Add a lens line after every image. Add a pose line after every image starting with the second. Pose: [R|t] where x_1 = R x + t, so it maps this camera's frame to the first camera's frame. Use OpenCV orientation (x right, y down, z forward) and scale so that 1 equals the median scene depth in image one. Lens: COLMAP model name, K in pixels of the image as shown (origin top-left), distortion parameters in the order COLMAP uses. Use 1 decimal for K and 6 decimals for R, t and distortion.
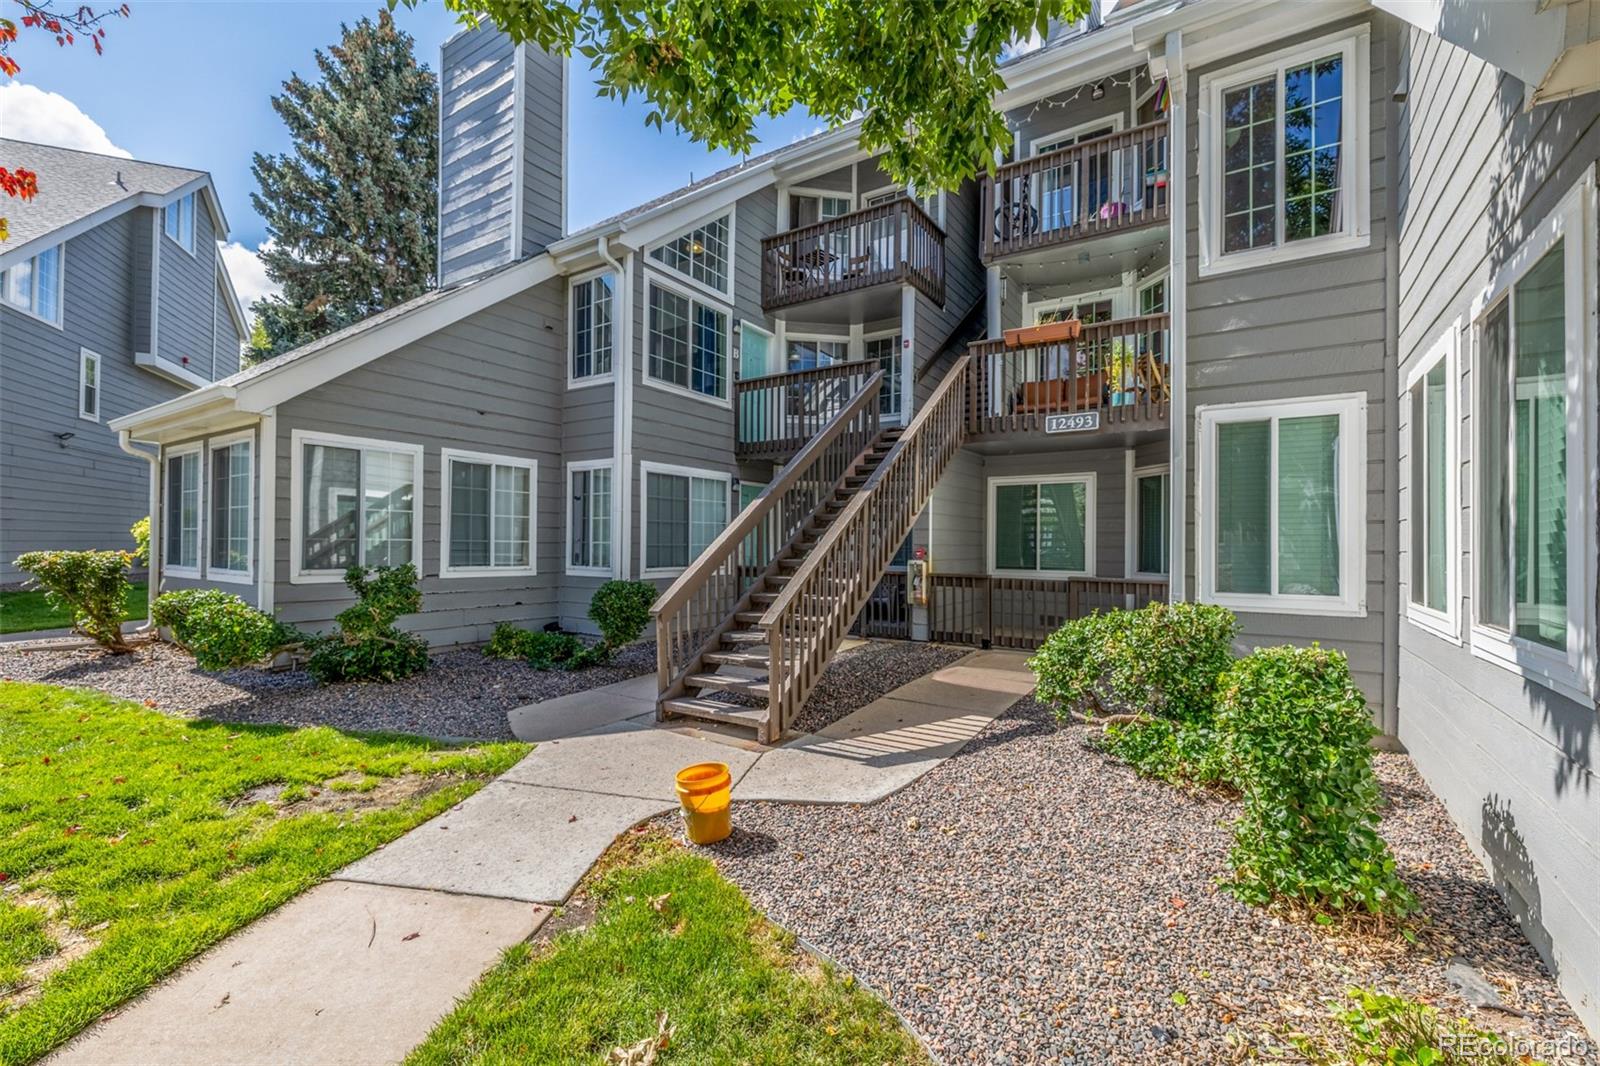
lens RADIAL K [[682.8, 0, 805.2], [0, 682.8, 536.6], [0, 0, 1]] dist [0.001338, 0.000133]
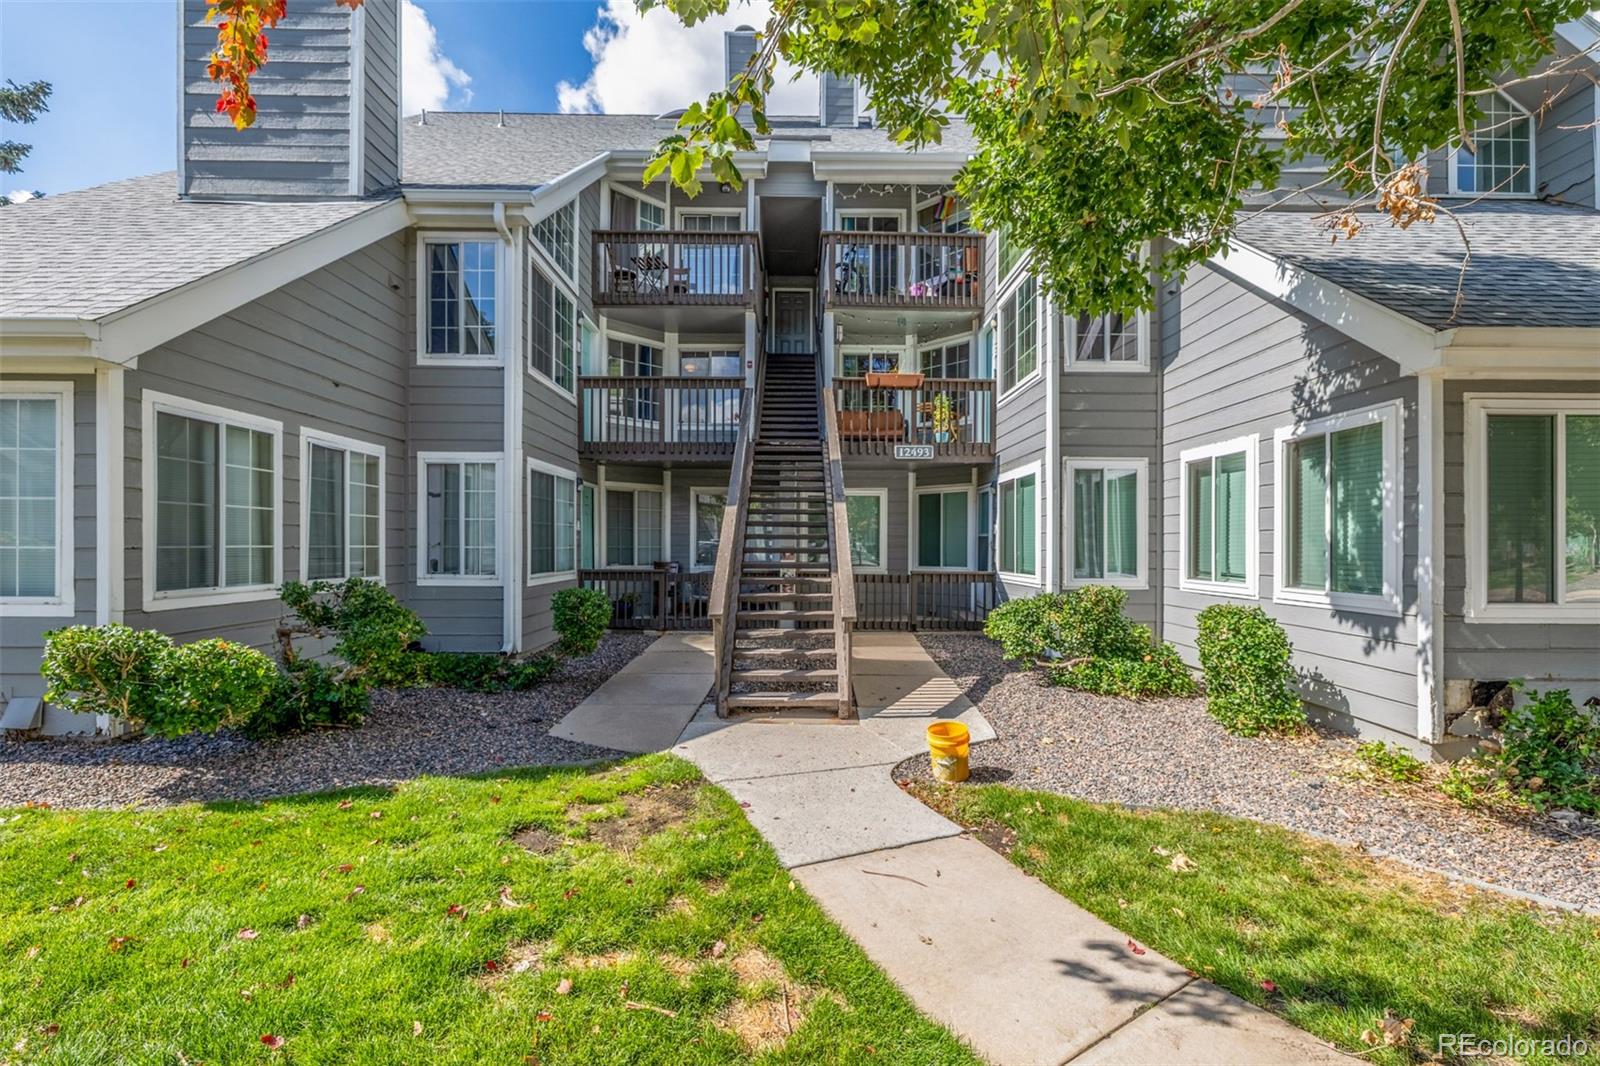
lens RADIAL K [[682.8, 0, 812.5], [0, 682.8, 538.8], [0, 0, 1]] dist [0.001338, 0.000133]
pose [[0.826119, -0.000779, 0.563495, -0.447966], [-0.003634, 0.999971, 0.006711, -0.009347], [-0.563484, -0.007592, 0.826092, 0.032367]]
